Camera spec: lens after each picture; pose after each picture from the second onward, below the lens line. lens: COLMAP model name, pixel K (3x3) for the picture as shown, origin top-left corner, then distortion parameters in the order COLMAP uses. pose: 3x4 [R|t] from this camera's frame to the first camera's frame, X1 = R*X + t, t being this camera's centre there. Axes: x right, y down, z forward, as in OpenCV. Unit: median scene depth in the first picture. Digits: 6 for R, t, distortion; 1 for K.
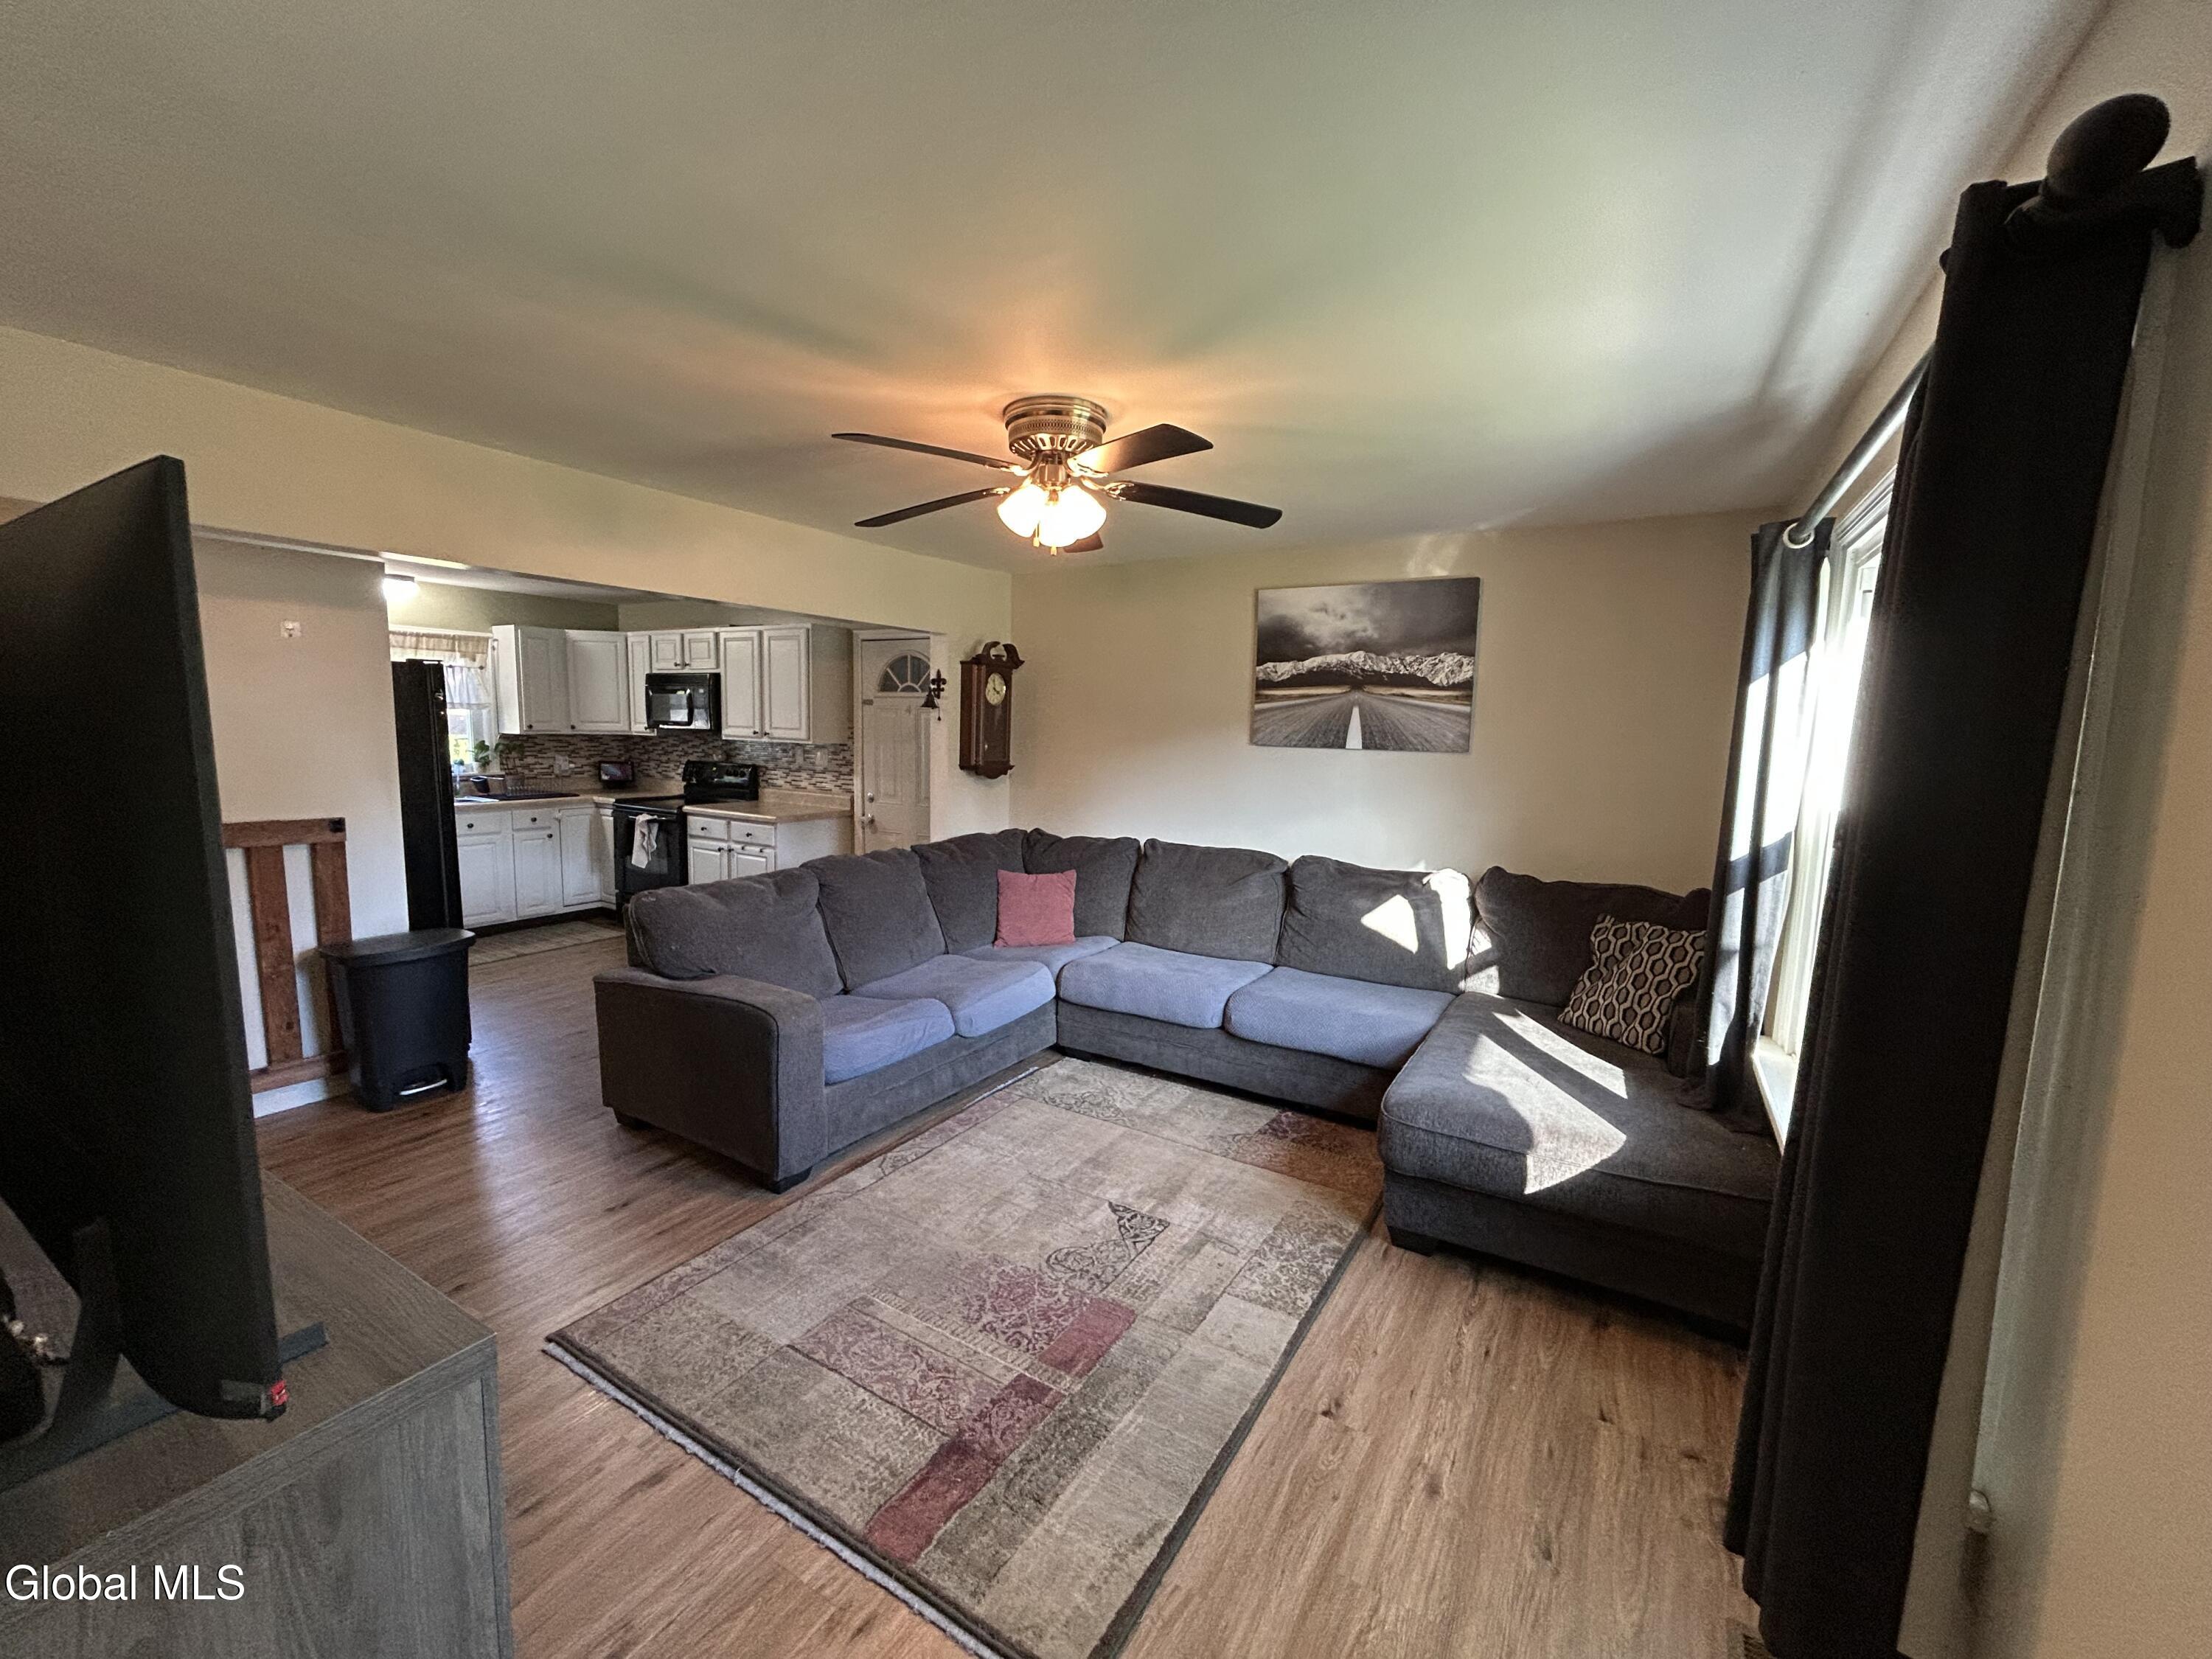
lens RADIAL K [[898.0, 0, 1097.7], [0, 898.0, 824.6], [0, 0, 1]] dist [0.001775, -0.000011]
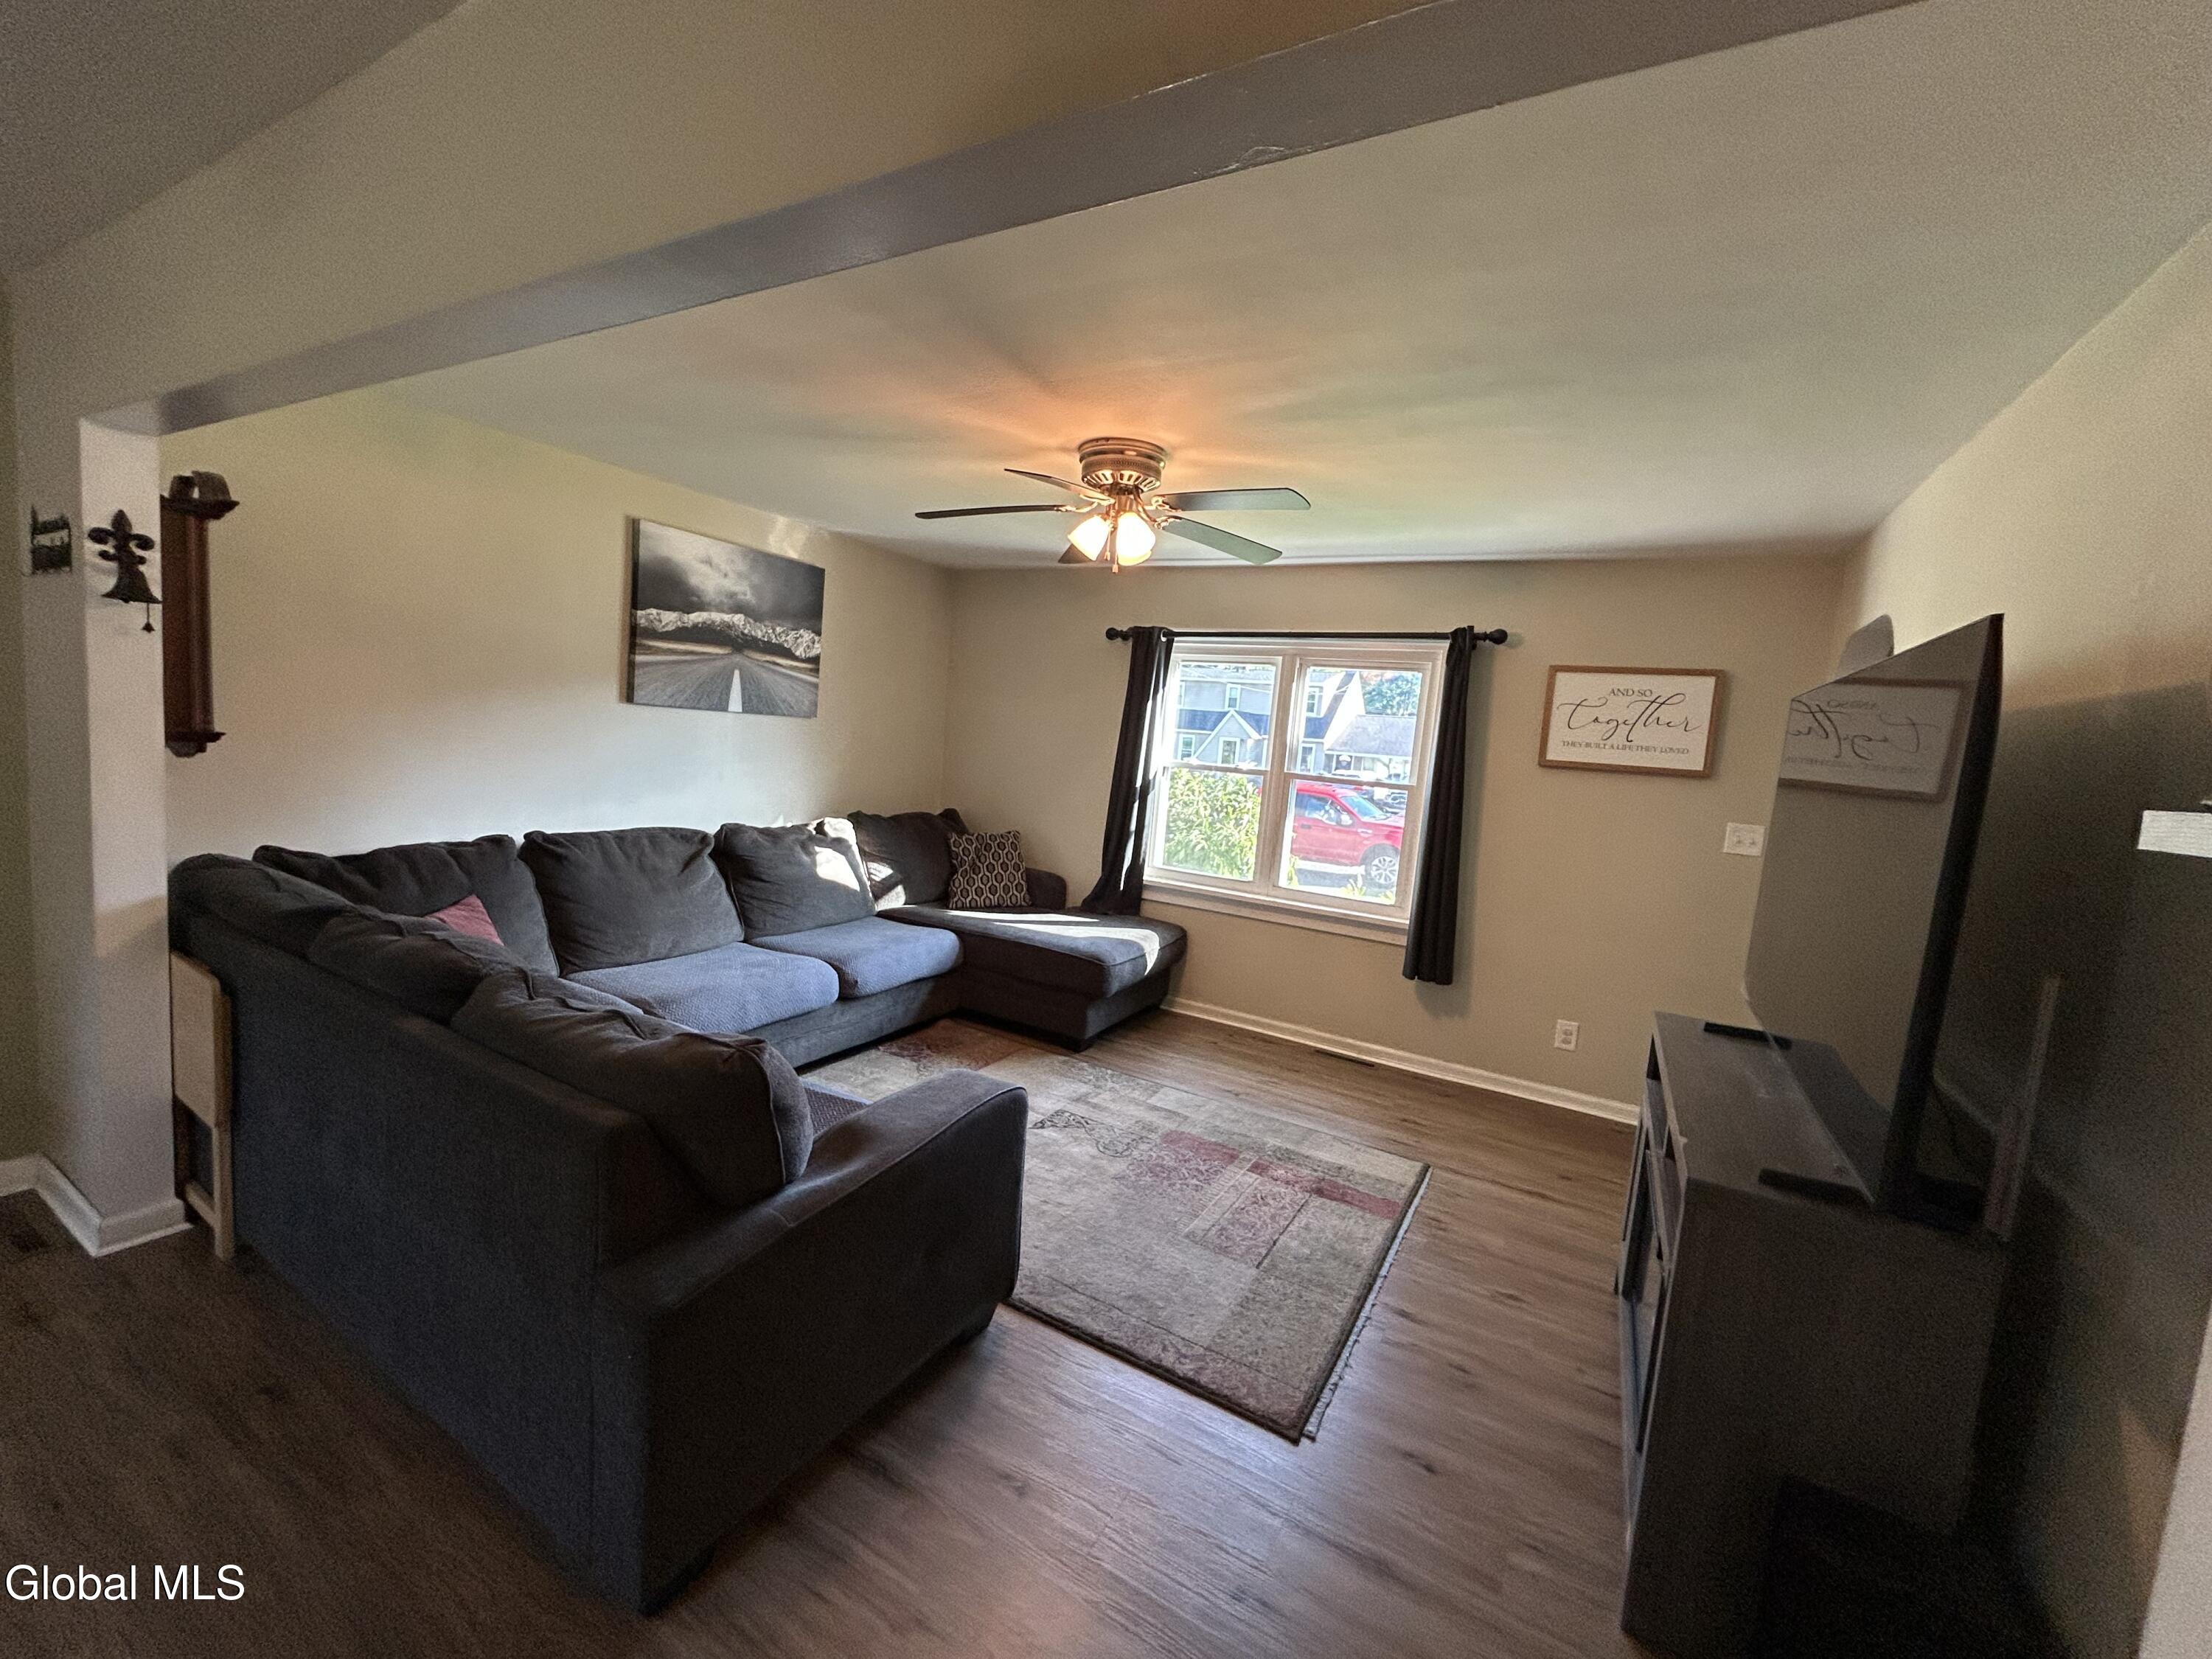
lens RADIAL K [[898.0, 0, 1092.4], [0, 898.0, 833.6], [0, 0, 1]] dist [0.001775, -0.000011]
pose [[-0.023827, -0.135600, 0.990477, -0.777167], [0.028048, 0.990278, 0.136247, -0.080020], [-0.999323, 0.031027, -0.019792, 0.666342]]
